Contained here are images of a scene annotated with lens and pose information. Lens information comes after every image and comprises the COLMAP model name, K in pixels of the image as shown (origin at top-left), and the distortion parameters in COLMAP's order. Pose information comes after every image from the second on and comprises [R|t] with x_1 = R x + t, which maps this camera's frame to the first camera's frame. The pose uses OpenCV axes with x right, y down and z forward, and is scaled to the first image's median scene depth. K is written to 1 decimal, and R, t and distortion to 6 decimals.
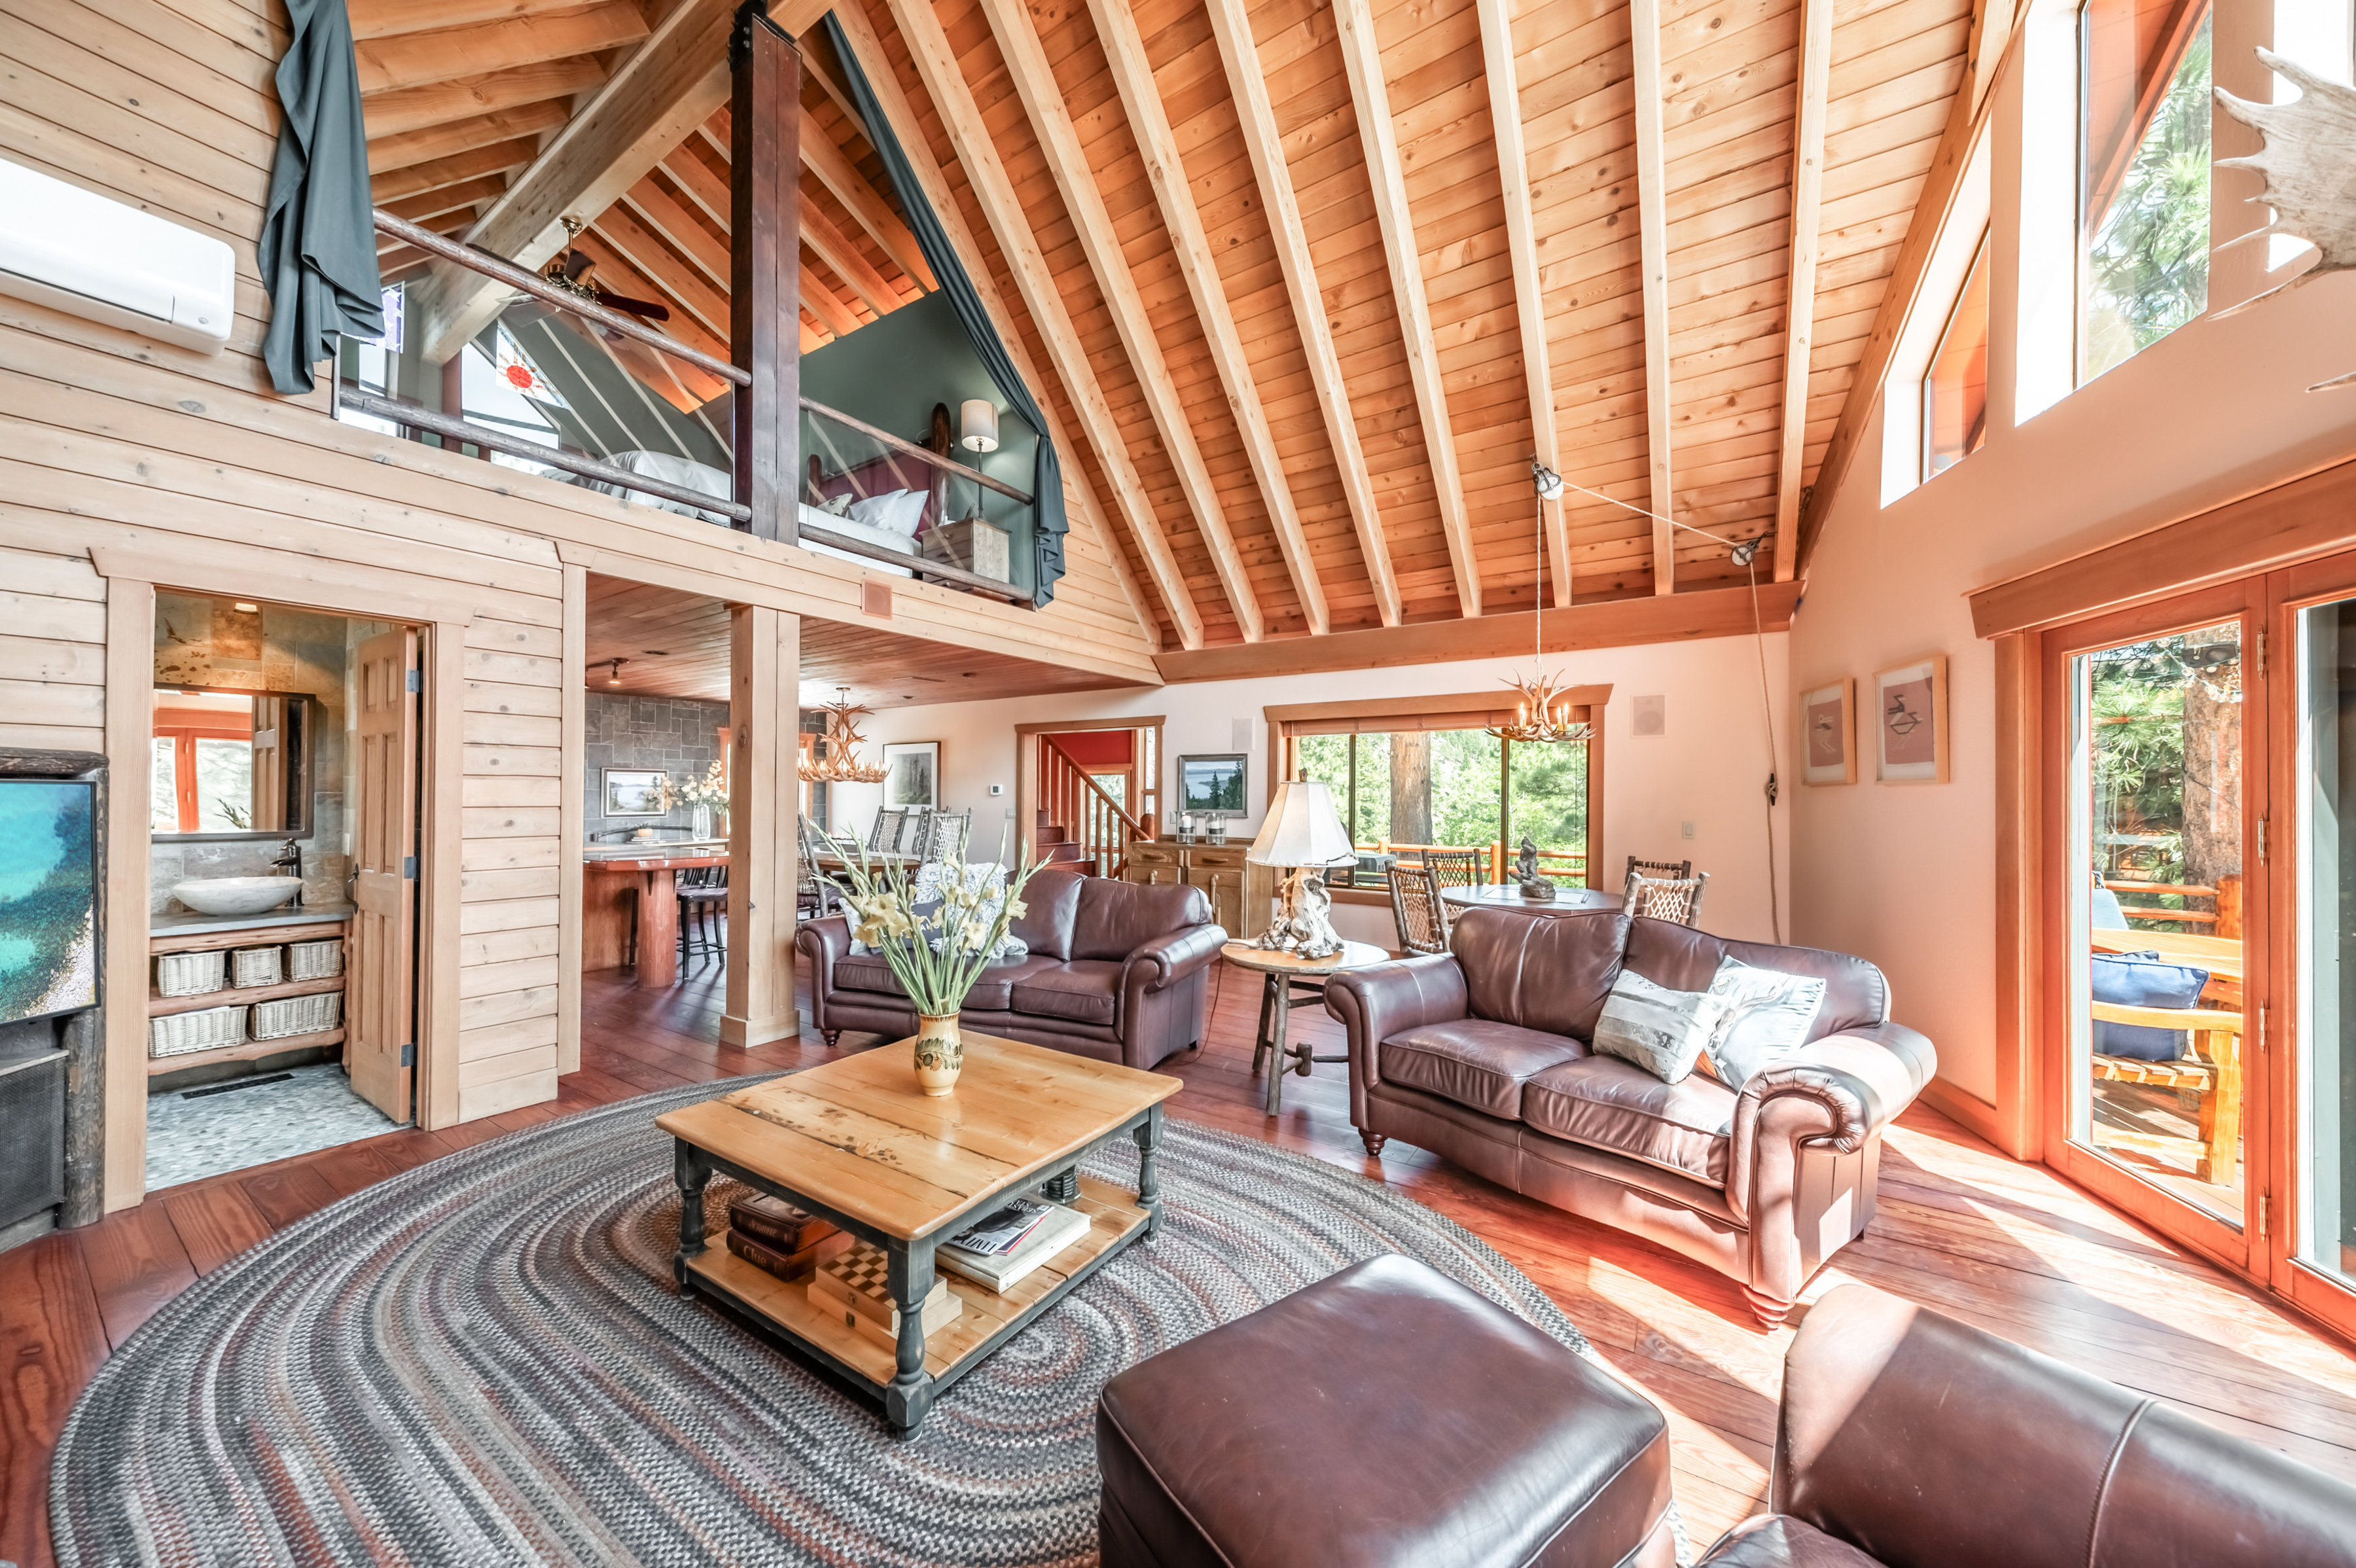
lens RADIAL K [[810.4, 0, 1178.8], [0, 810.4, 790.1], [0, 0, 1]] dist [0.003068, -0.001652]
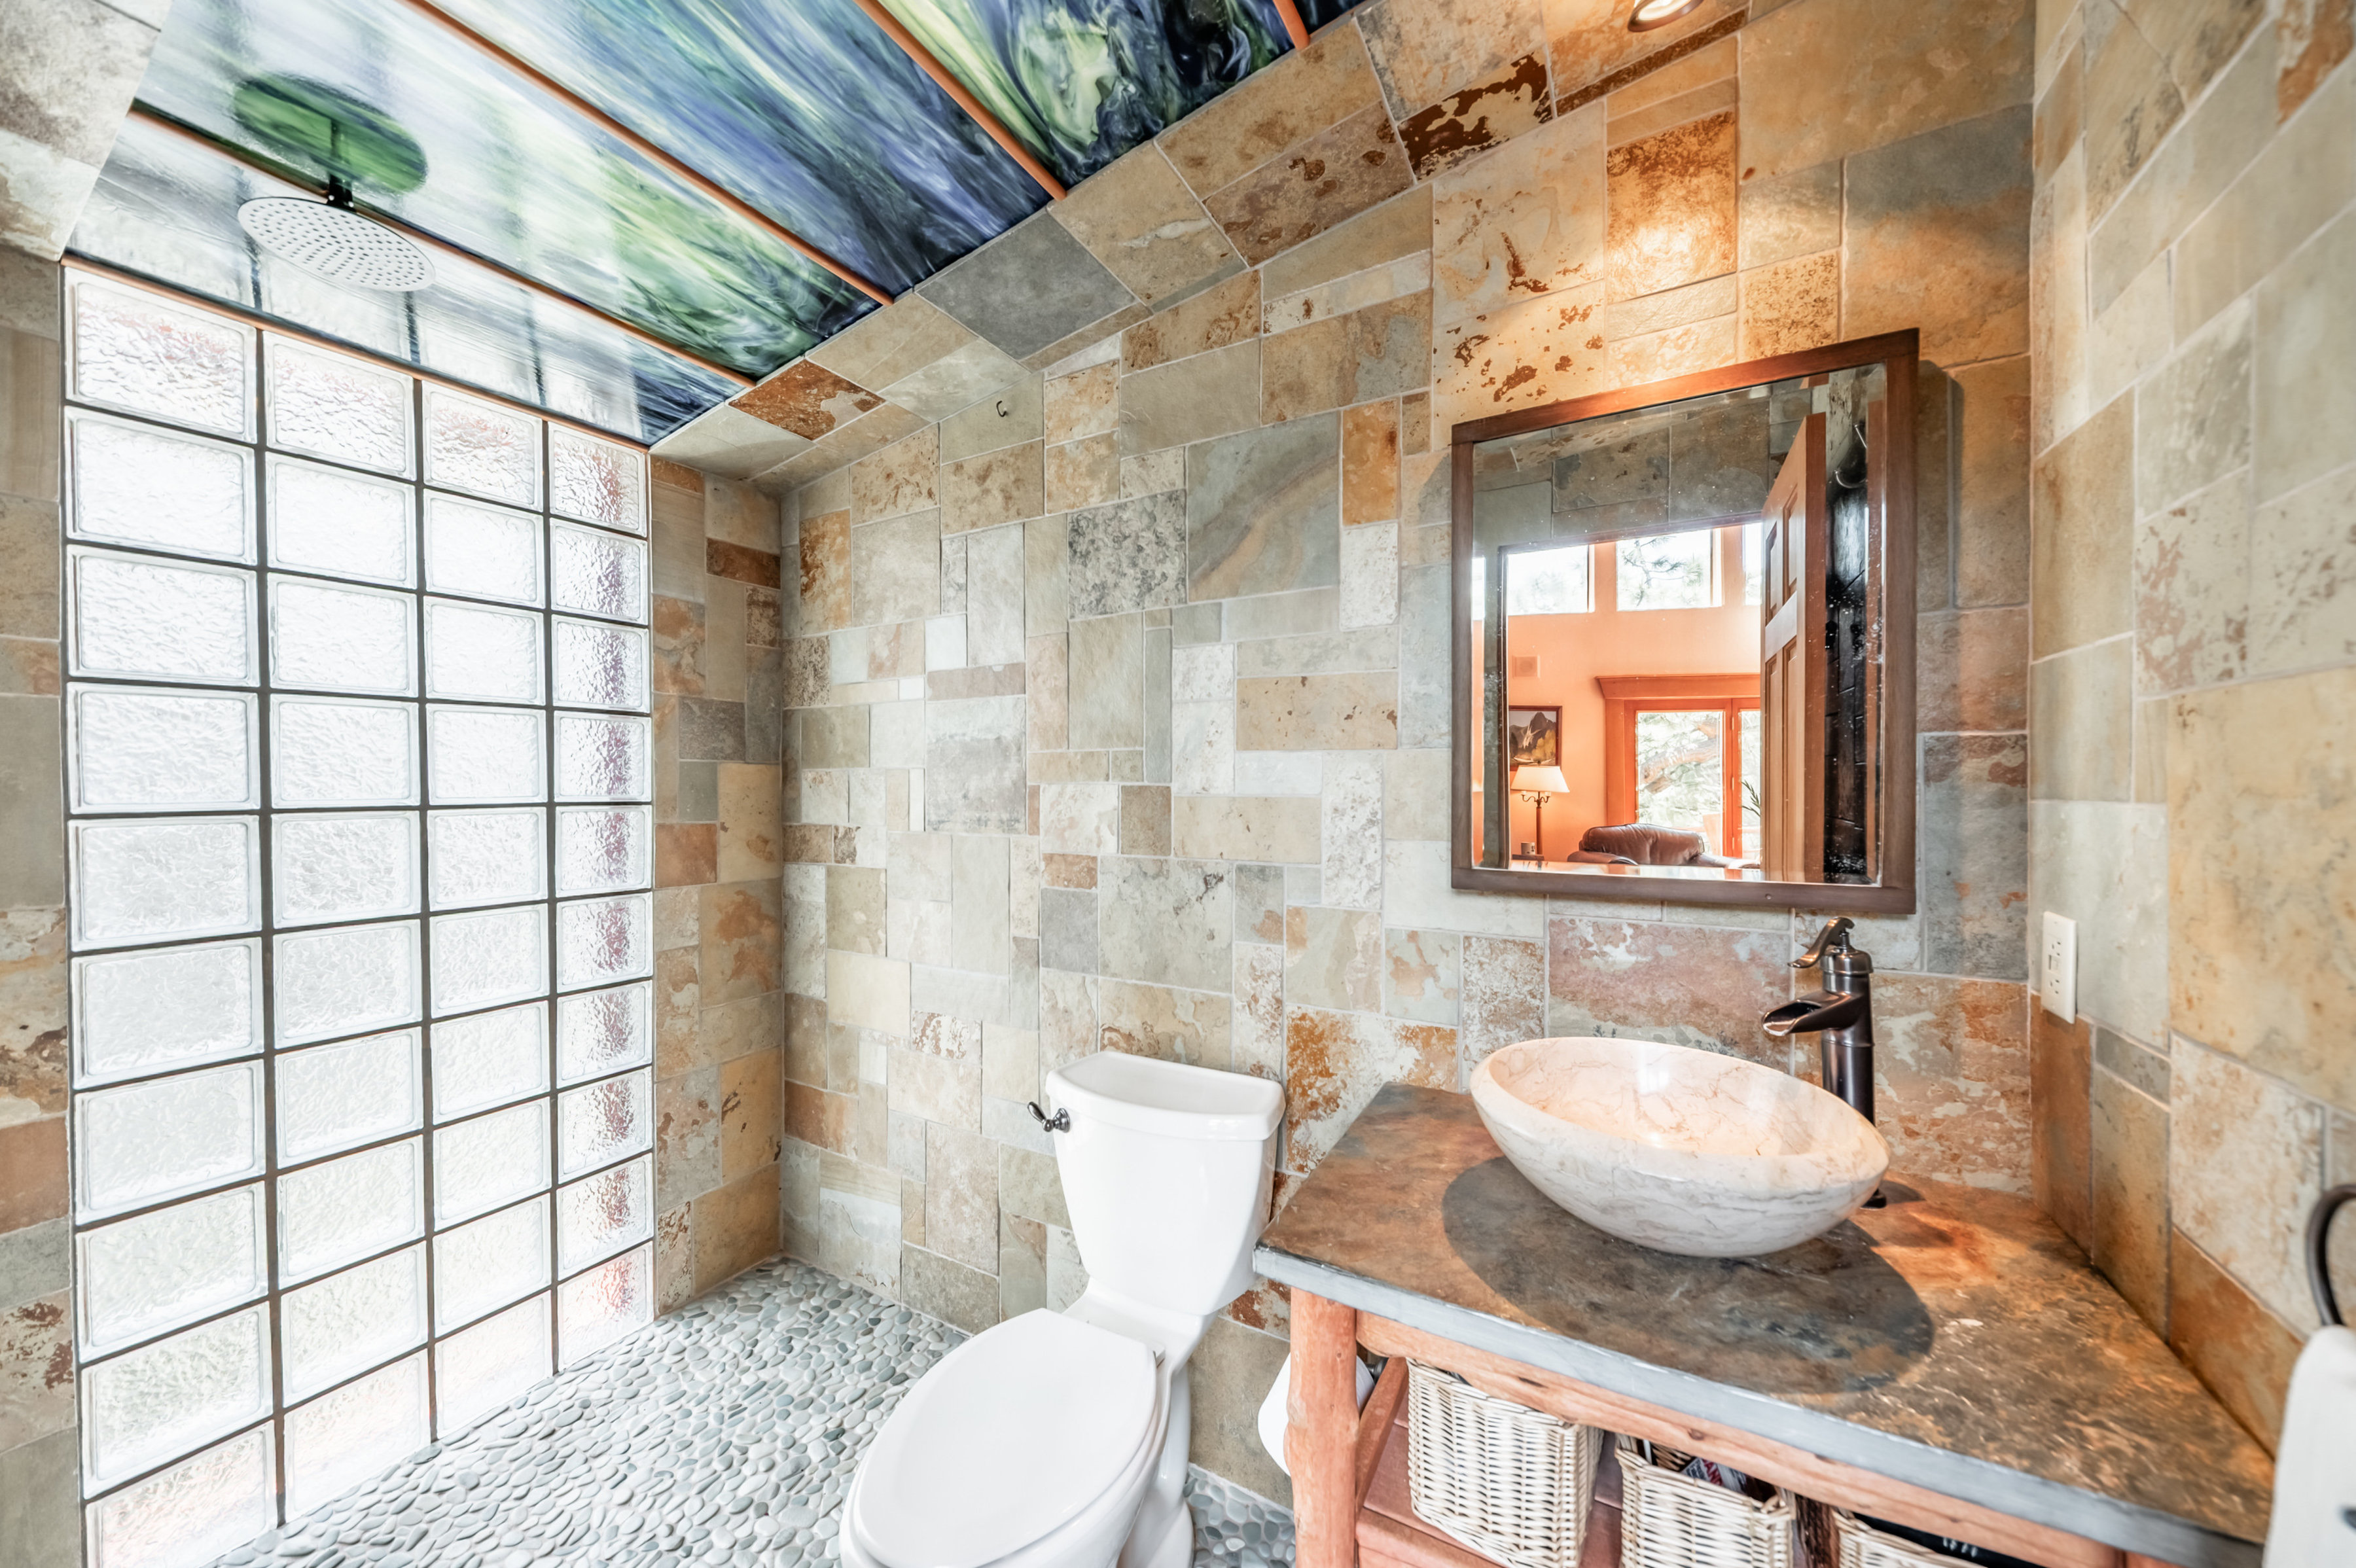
lens RADIAL K [[810.4, 0, 1172.8], [0, 810.4, 776.8], [0, 0, 1]] dist [0.003068, -0.001652]
pose [[0.056128, -0.000652, -0.998423, -0.837125], [0.014293, 0.999898, 0.000150, 0.012928], [0.998321, -0.014279, 0.056131, 0.765344]]
